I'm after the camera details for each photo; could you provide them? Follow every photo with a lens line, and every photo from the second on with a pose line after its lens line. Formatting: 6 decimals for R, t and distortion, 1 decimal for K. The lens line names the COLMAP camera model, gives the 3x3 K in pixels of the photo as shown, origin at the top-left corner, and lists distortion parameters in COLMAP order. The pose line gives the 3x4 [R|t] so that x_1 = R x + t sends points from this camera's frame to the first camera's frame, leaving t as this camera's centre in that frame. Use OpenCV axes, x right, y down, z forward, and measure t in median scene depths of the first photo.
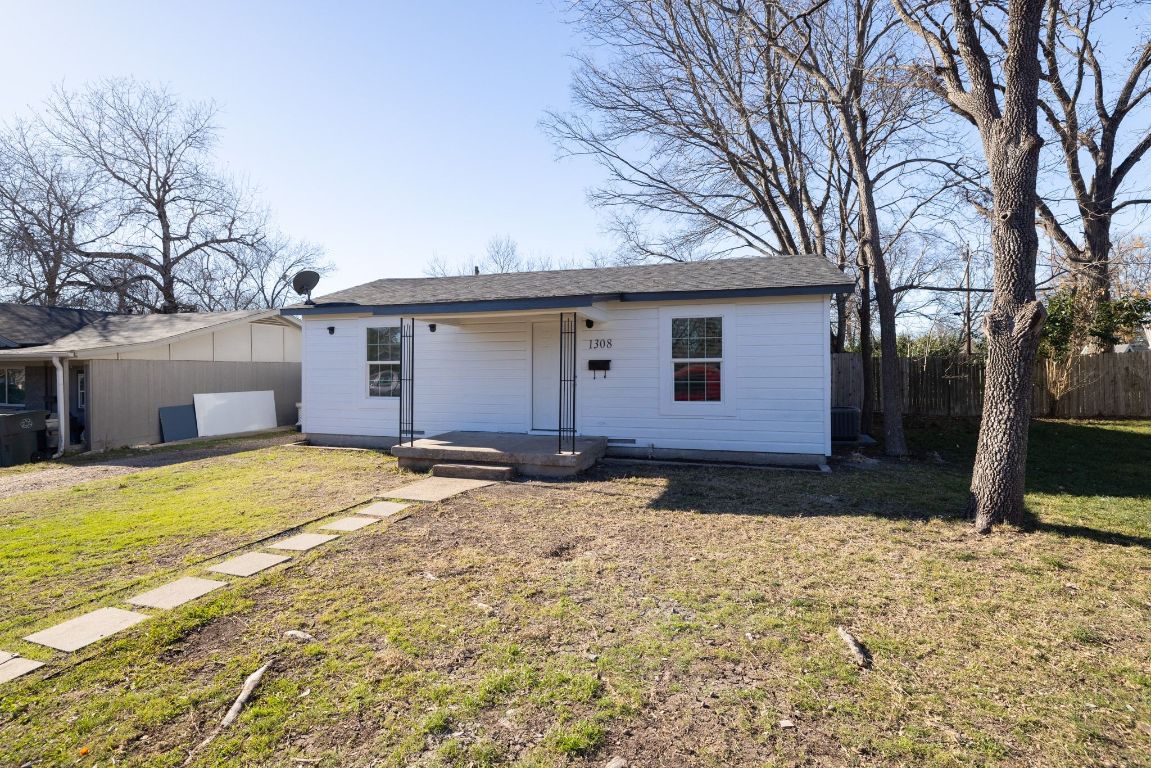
lens RADIAL K [[491.1, 0, 567.7], [0, 491.1, 382.2], [0, 0, 1]] dist [-0.000629, 0.000360]
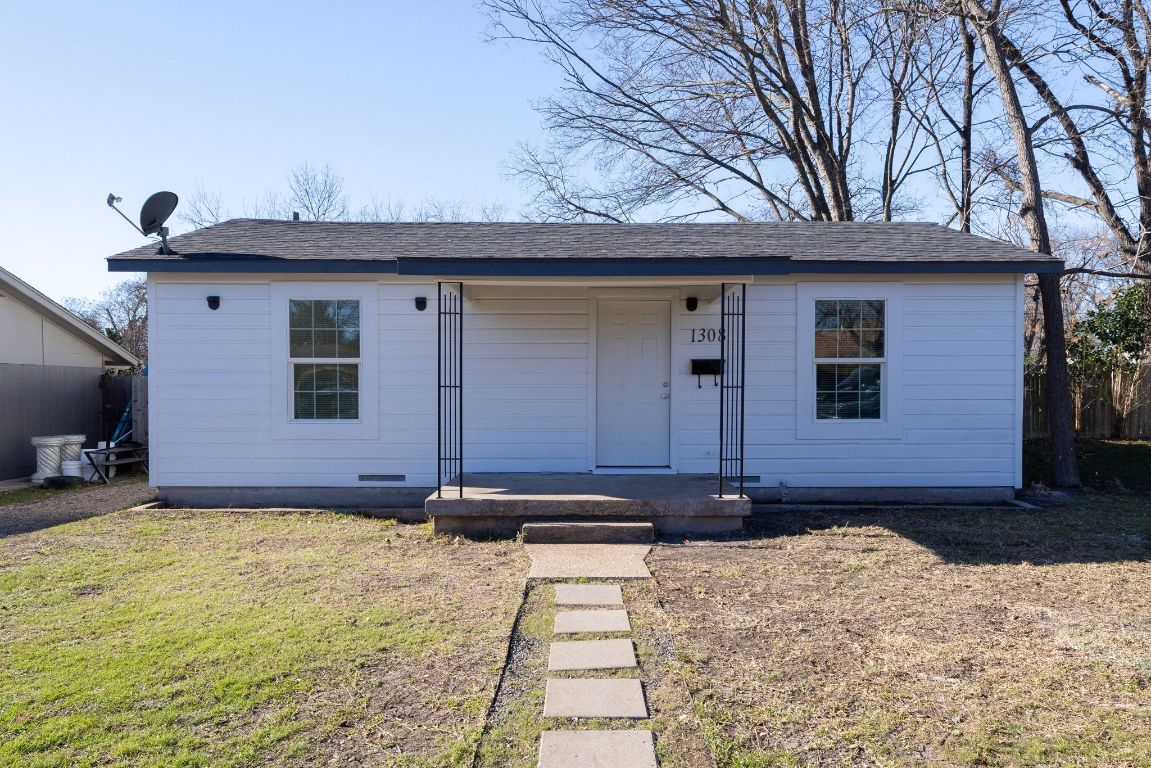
lens RADIAL K [[732.2, 0, 582.6], [0, 732.2, 431.4], [0, 0, 1]] dist [0.000508, 0.000936]
pose [[0.960011, -0.014048, 0.279610, -0.377740], [0.003609, 0.999278, 0.037813, 0.014606], [-0.279940, -0.035292, 0.959369, 0.089340]]
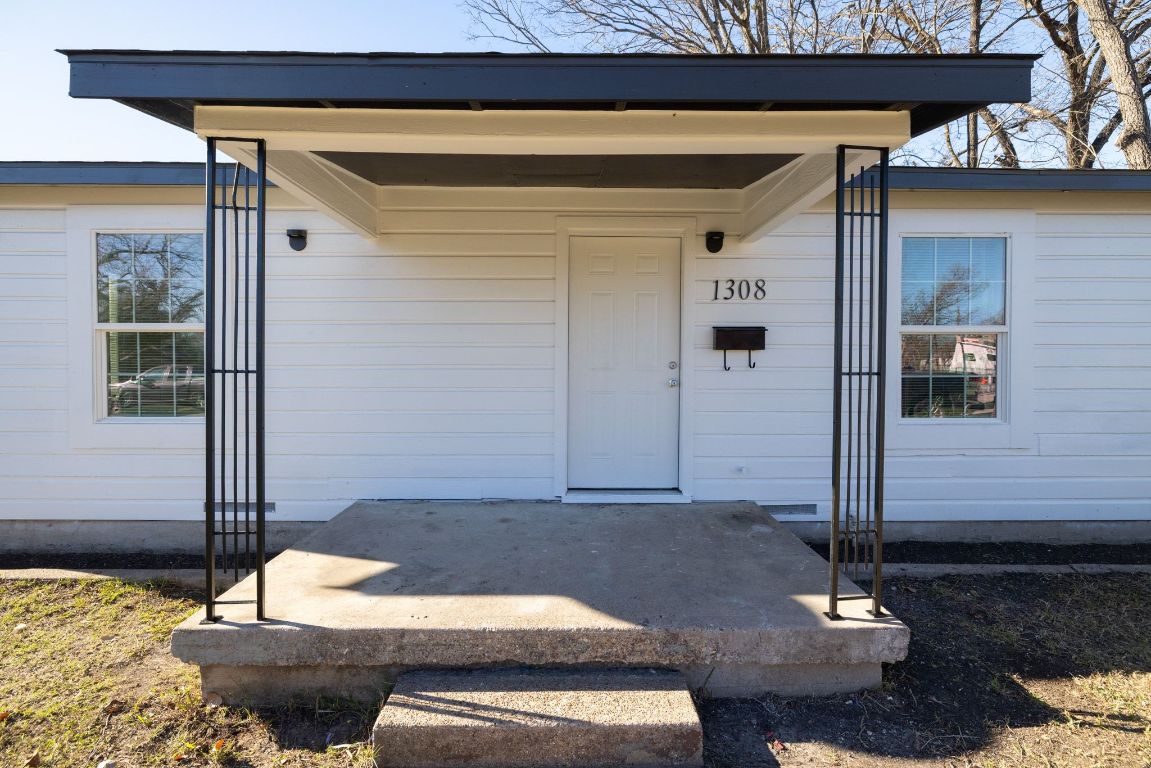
lens RADIAL K [[517.5, 0, 575.5], [0, 517.5, 384.0], [0, 0, 1]] dist [-0.013918, 0.000098]
pose [[0.954314, -0.007159, 0.298719, -0.209733], [0.001934, 0.999840, 0.017782, -0.002598], [-0.298799, -0.016391, 0.954175, 0.605669]]
